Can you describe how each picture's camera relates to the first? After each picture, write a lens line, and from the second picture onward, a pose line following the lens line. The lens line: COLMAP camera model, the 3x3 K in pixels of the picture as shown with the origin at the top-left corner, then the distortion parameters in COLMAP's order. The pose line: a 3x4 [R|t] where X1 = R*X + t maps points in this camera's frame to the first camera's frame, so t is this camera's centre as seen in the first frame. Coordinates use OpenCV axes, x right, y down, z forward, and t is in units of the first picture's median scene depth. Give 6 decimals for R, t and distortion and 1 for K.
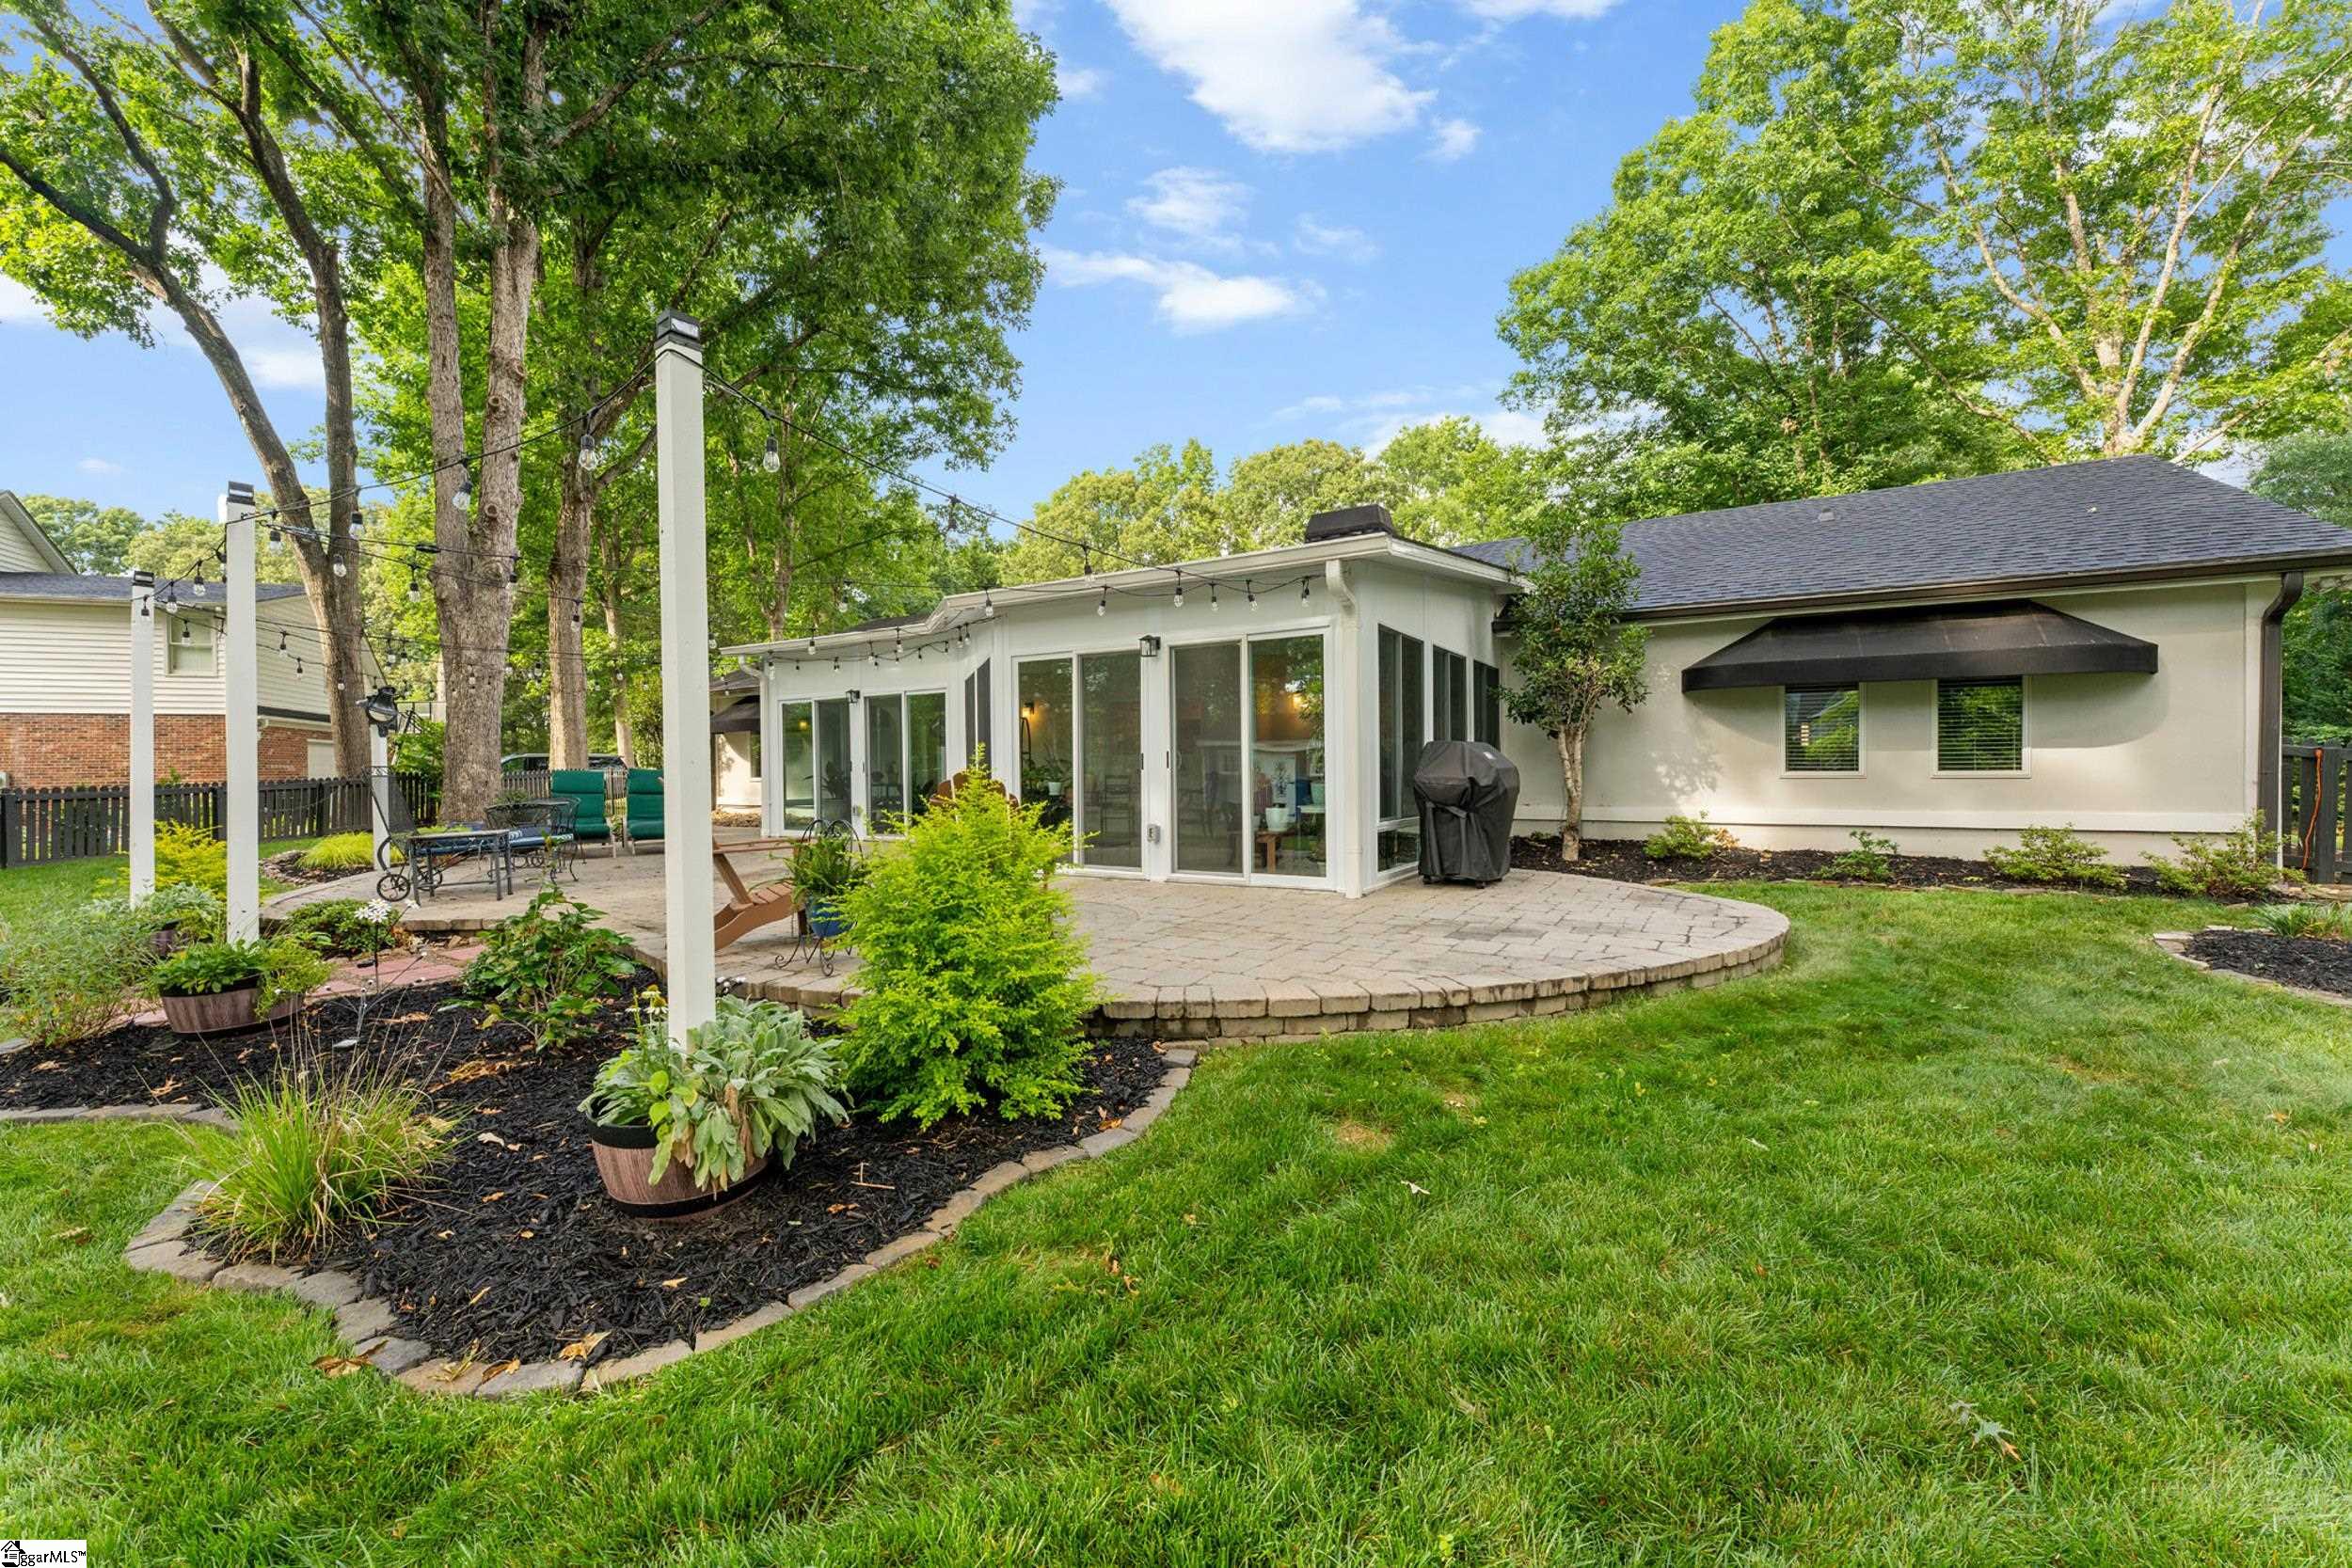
lens RADIAL K [[934.8, 0, 1168.9], [0, 934.8, 781.0], [0, 0, 1]] dist [-0.000937, 0.000393]
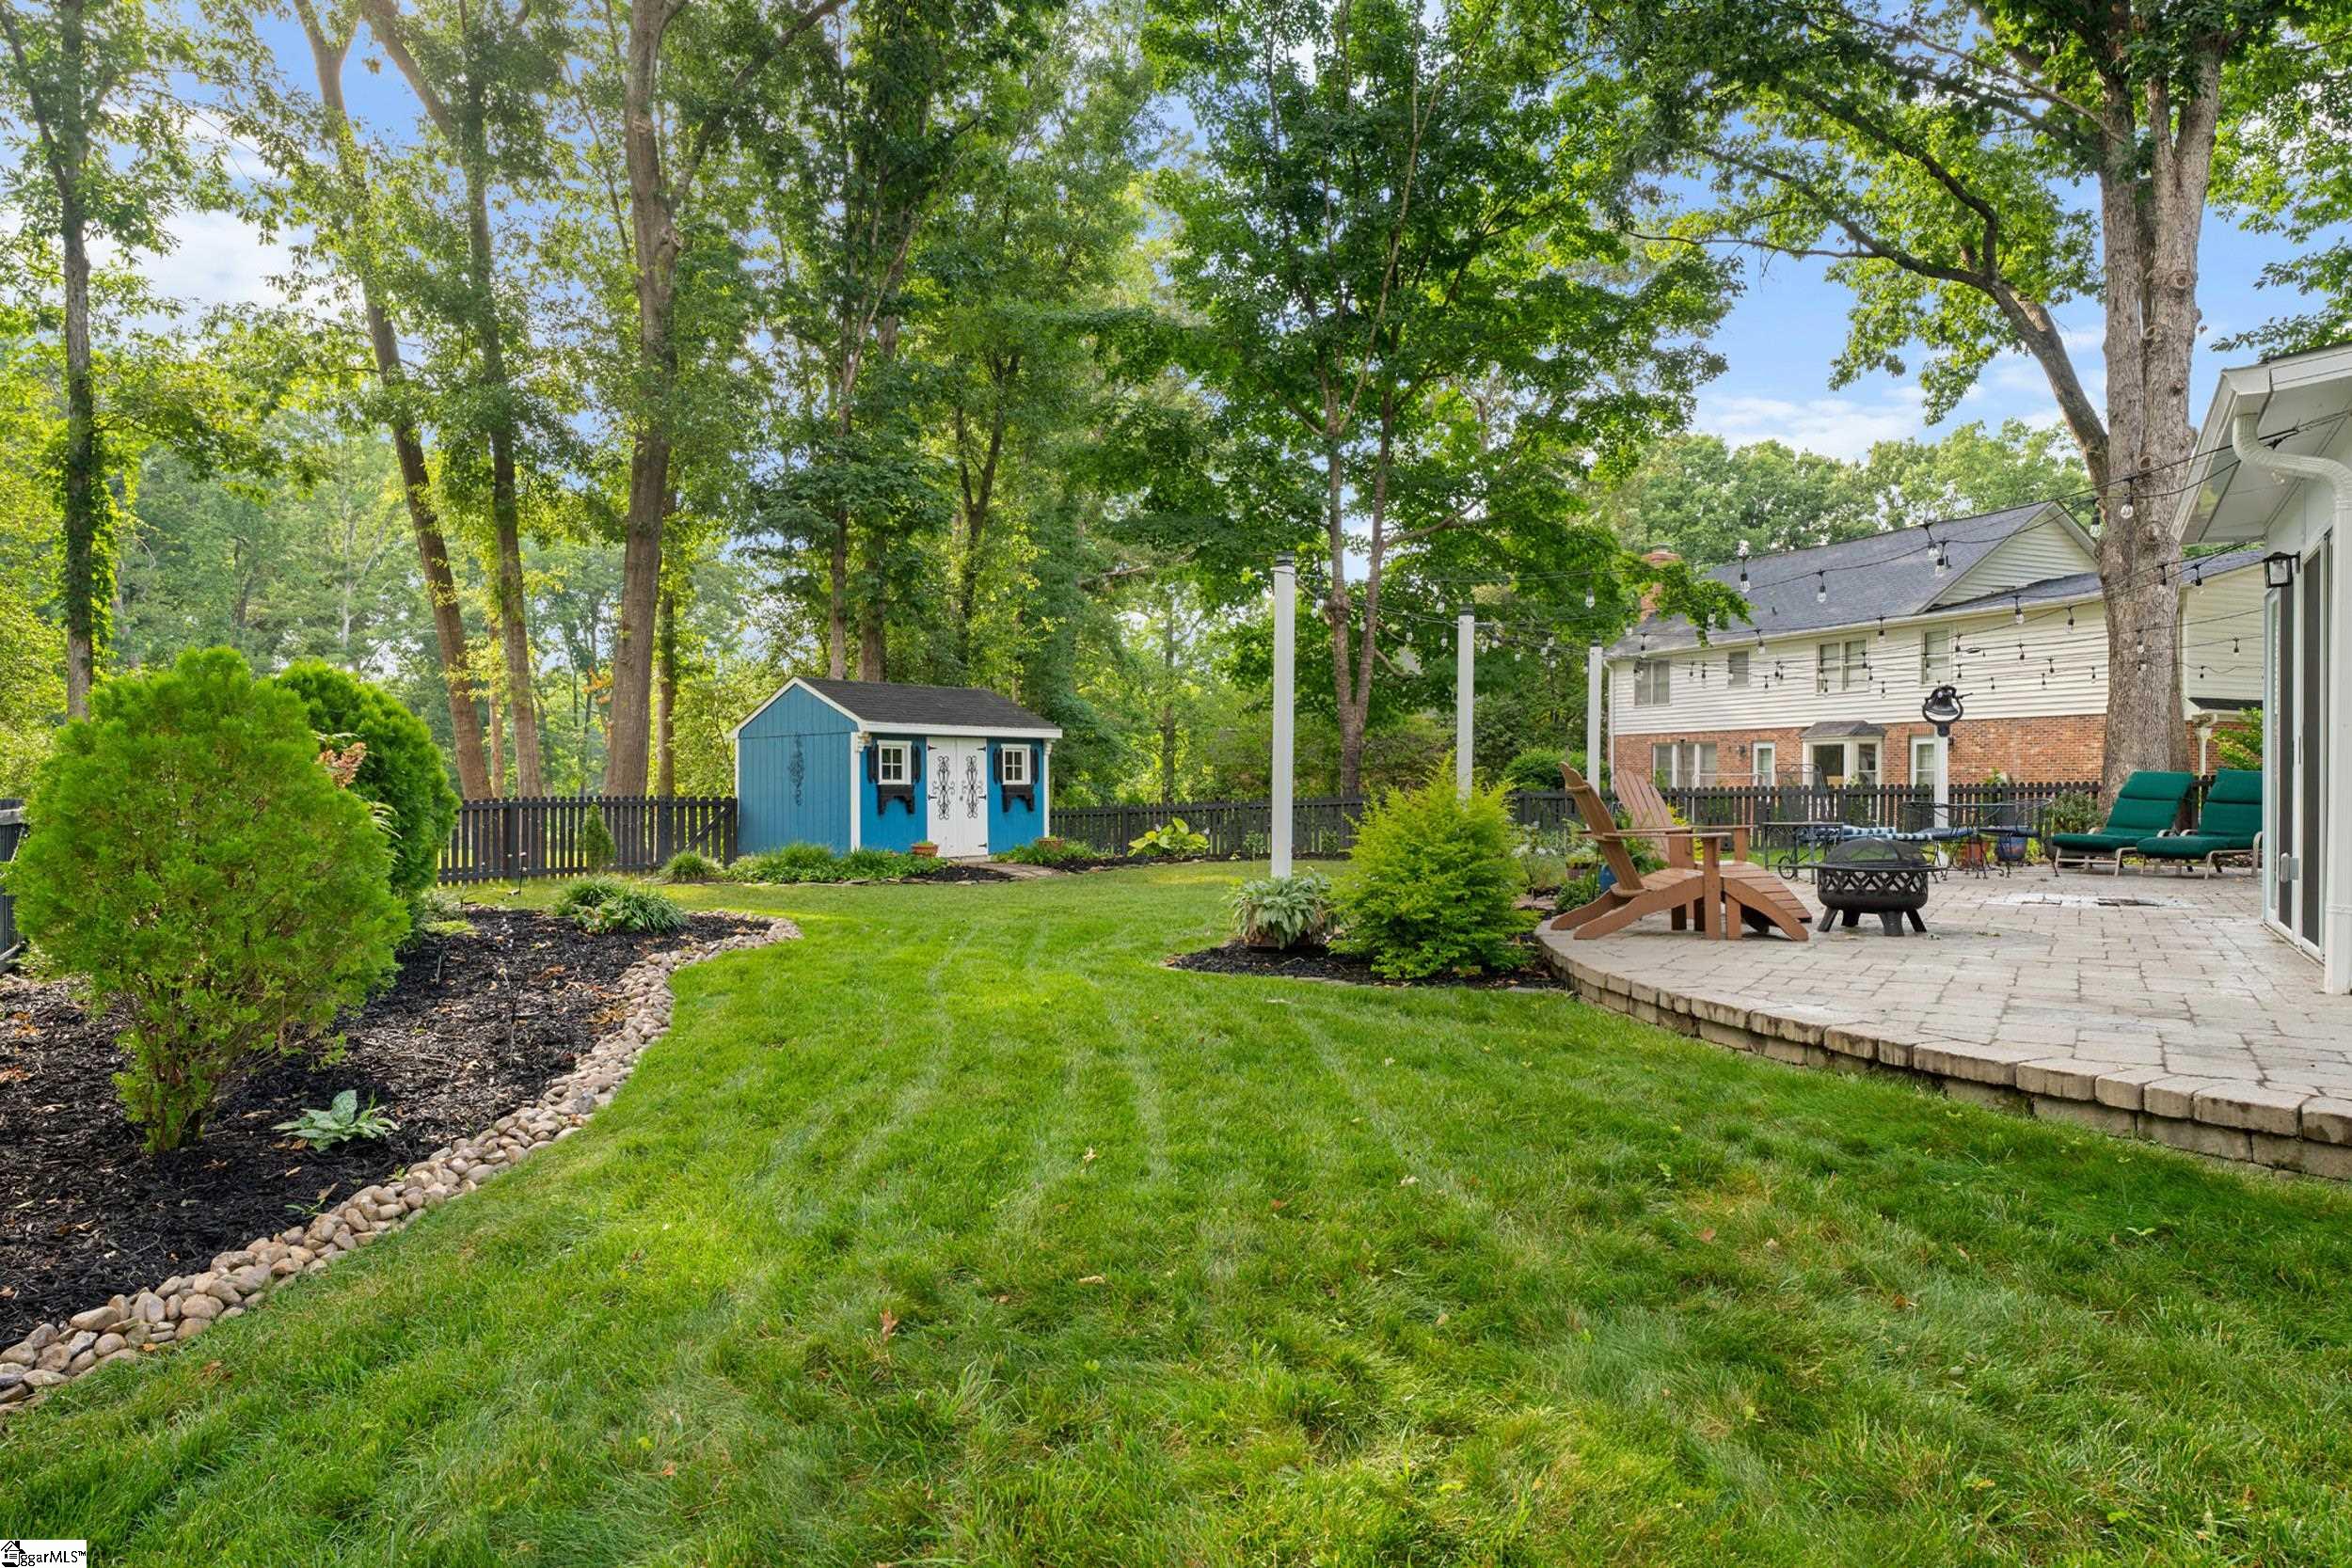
lens RADIAL K [[1360.9, 0, 1172.6], [0, 1360.9, 782.0], [0, 0, 1]] dist [0.000643, 0.000146]
pose [[-0.033956, 0.007994, -0.999391, 0.169666], [-0.013702, 0.999870, 0.008464, 0.000008], [0.999329, 0.013981, -0.033843, 0.051988]]
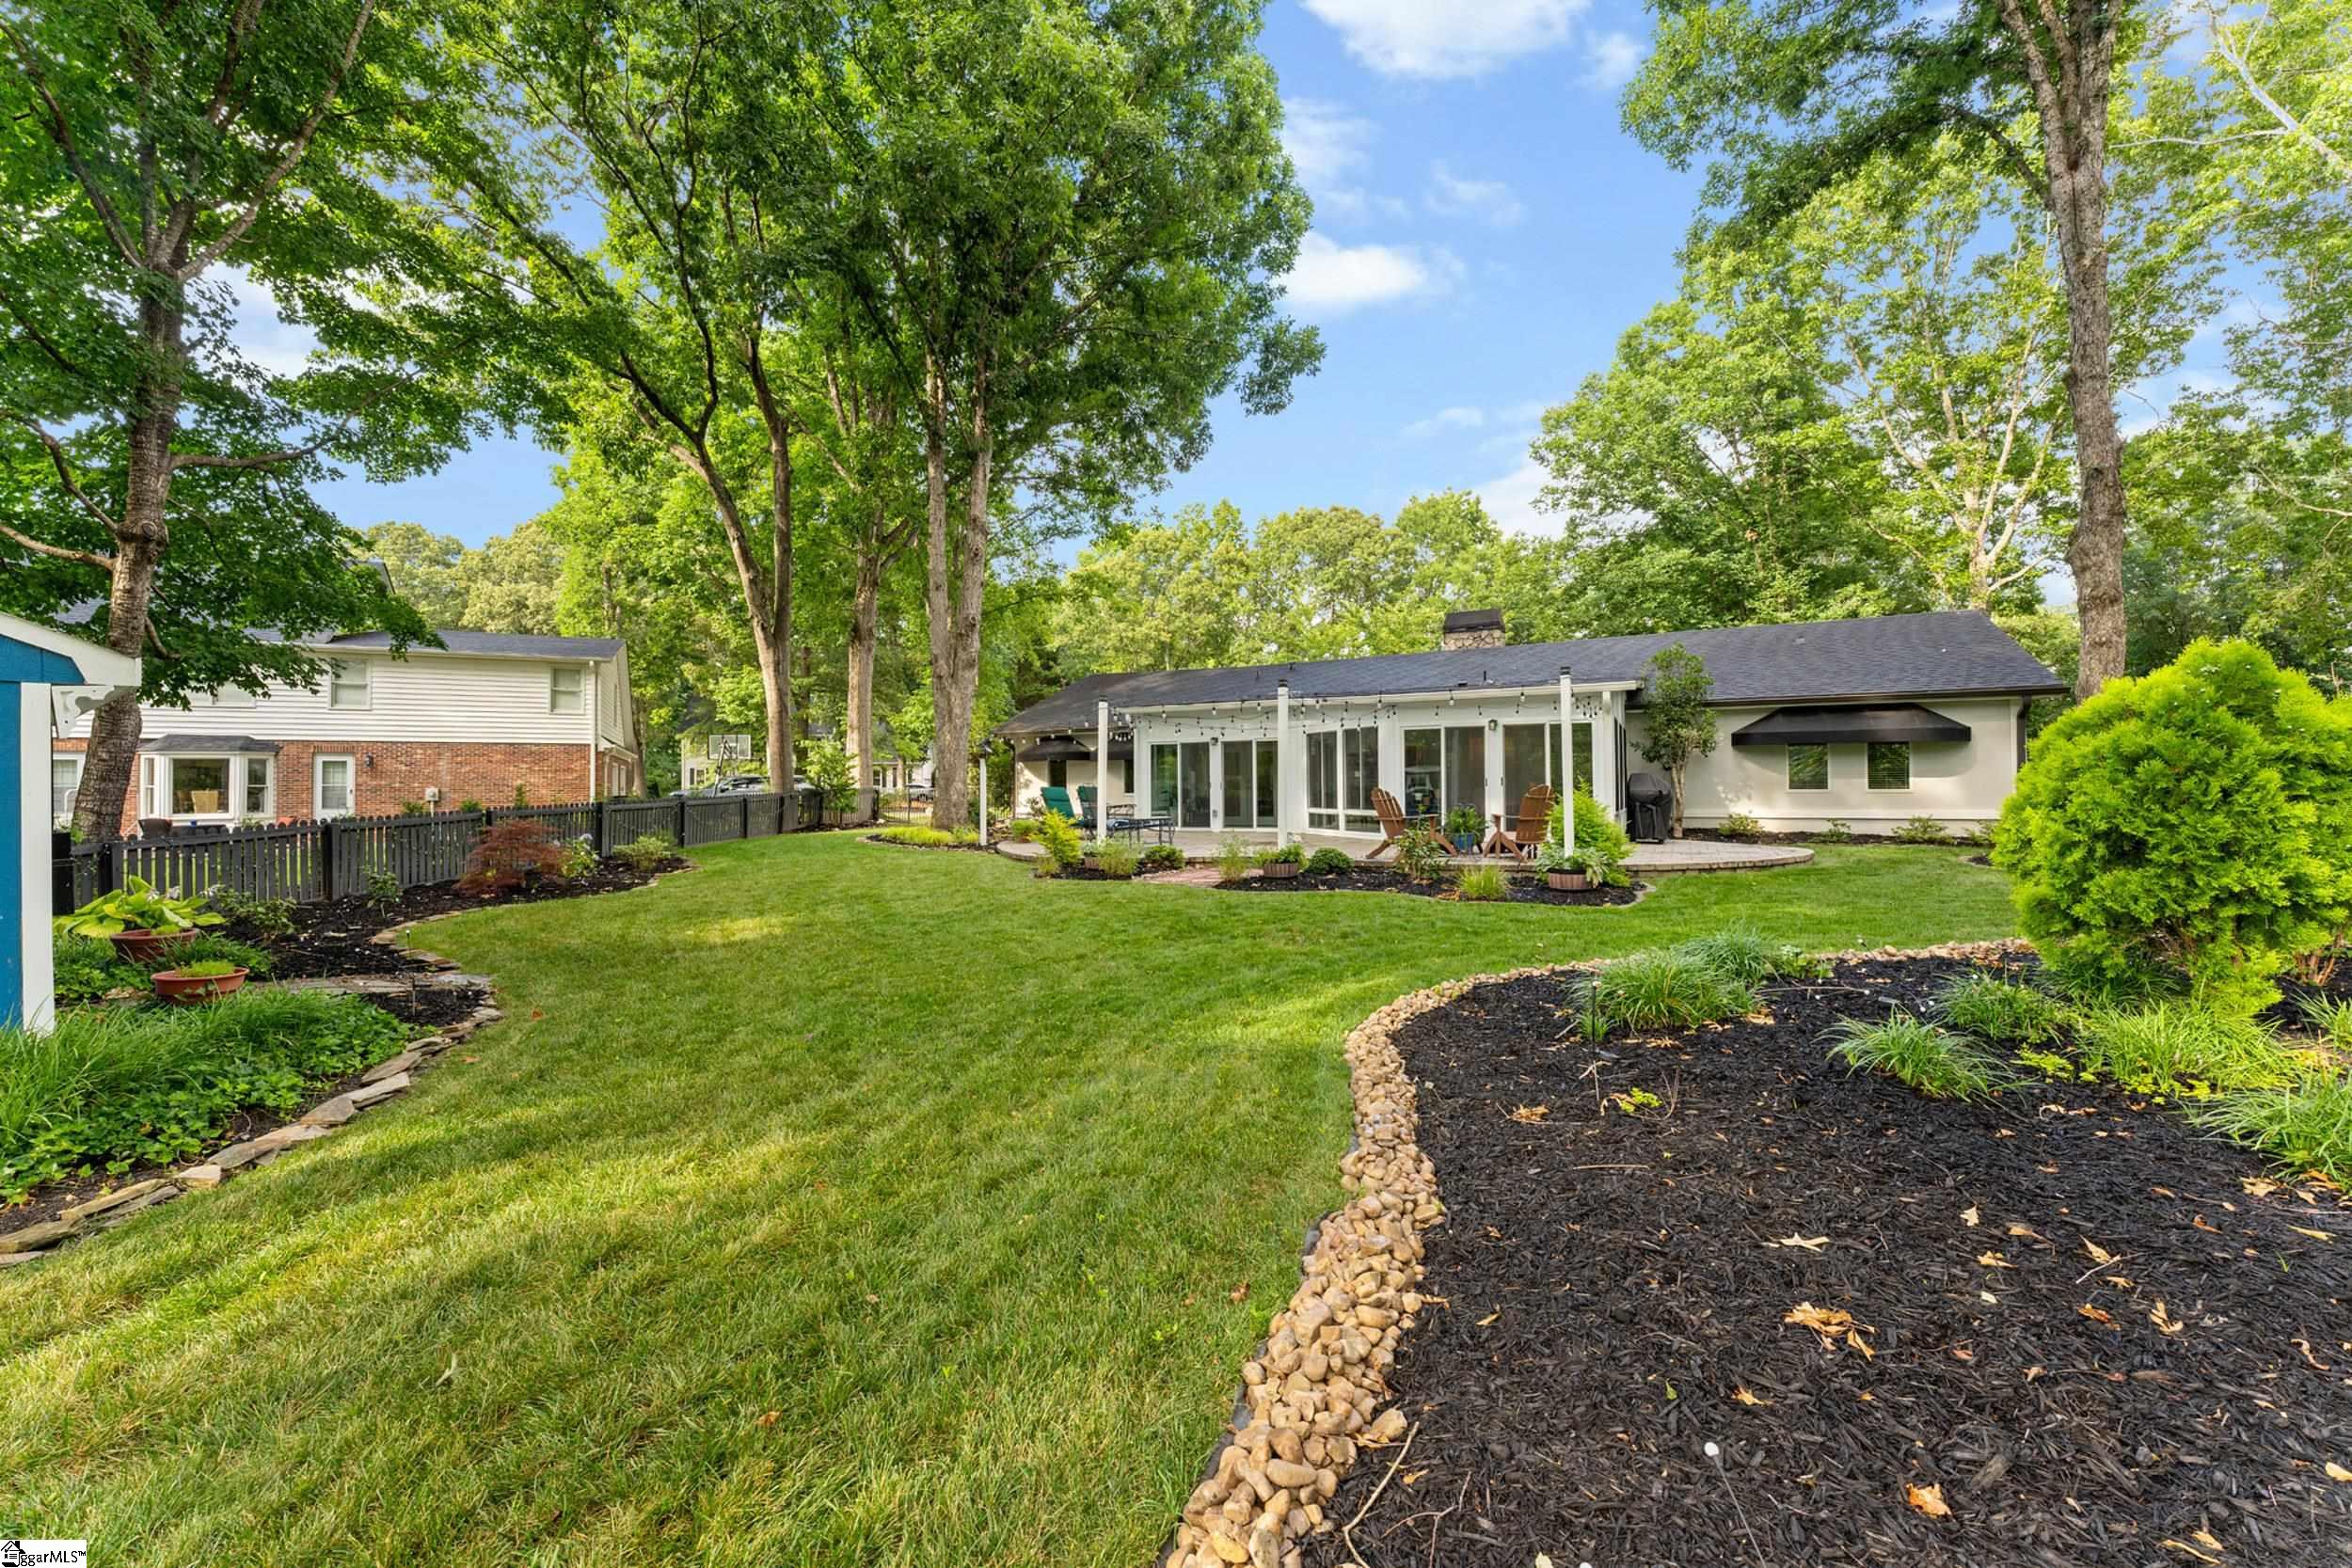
lens RADIAL K [[934.8, 0, 1173.3], [0, 934.8, 780.8], [0, 0, 1]] dist [-0.000937, 0.000393]
pose [[0.998210, 0.003888, 0.059678, -0.645934], [-0.002433, 0.999699, -0.024430, 0.020324], [-0.059755, 0.024242, 0.997919, -0.749002]]
